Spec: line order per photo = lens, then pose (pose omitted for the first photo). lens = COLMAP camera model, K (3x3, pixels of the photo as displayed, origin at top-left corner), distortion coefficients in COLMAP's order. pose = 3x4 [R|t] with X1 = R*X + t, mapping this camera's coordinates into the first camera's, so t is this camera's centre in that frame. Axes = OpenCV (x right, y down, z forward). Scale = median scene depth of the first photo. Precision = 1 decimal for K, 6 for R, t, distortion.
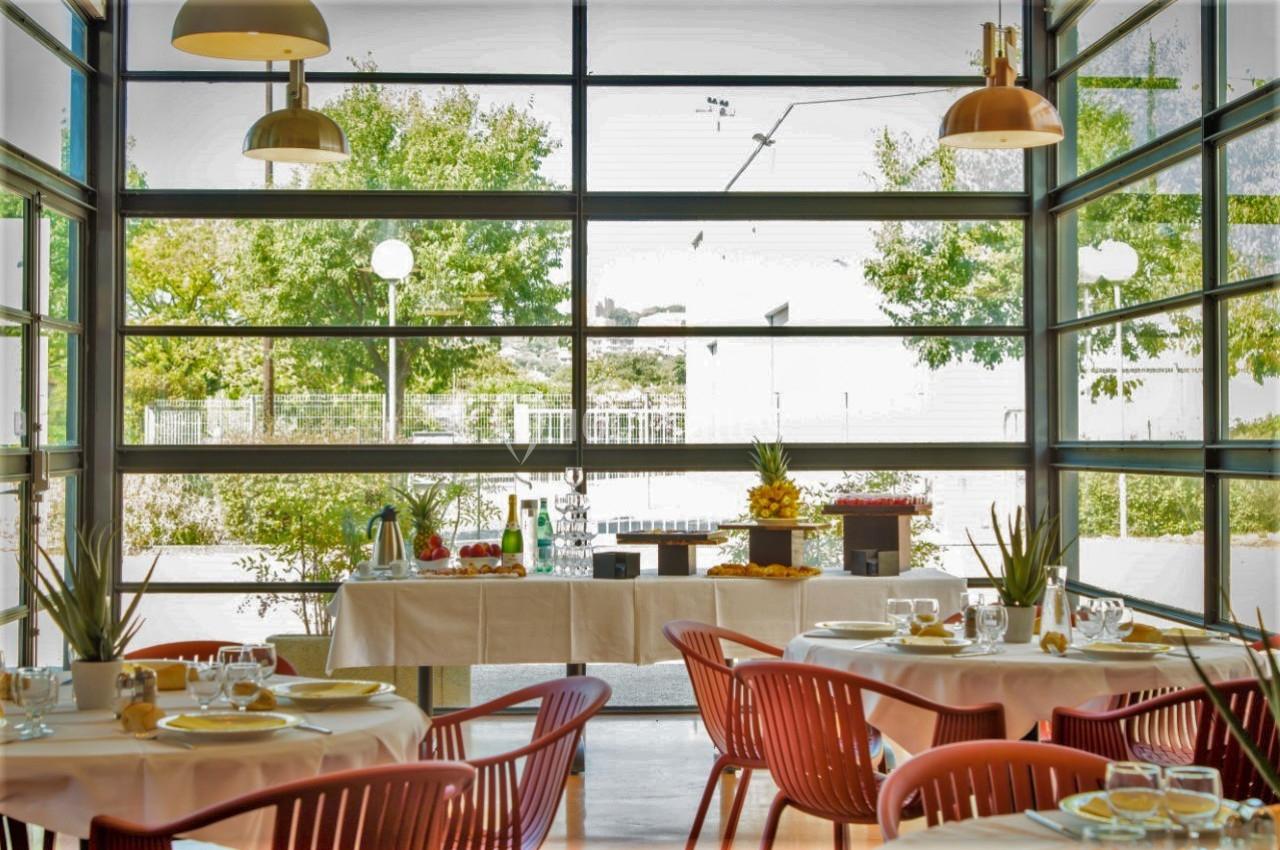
lens RADIAL K [[2004.5, 0, 640.0], [0, 2004.5, 425.0], [0, 0, 1]] dist [-0.015658, -0.023156]
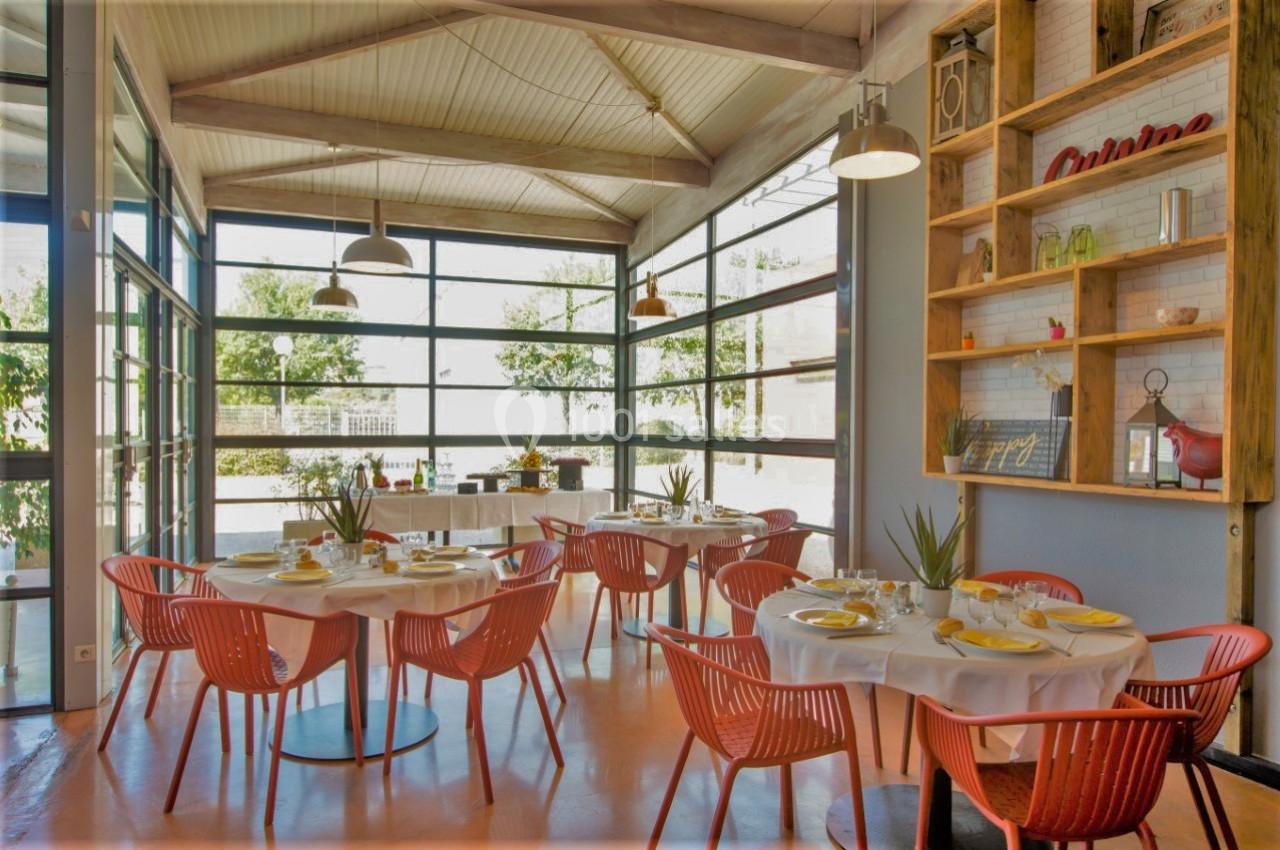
lens RADIAL K [[848.9, 0, 640.0], [0, 848.9, 425.0], [0, 0, 1]] dist [0.001817, 0.000351]
pose [[0.944157, 0.005604, 0.329448, -0.143753], [-0.008333, 0.999942, 0.006872, -0.012351], [-0.329390, -0.009233, 0.944149, -0.003586]]
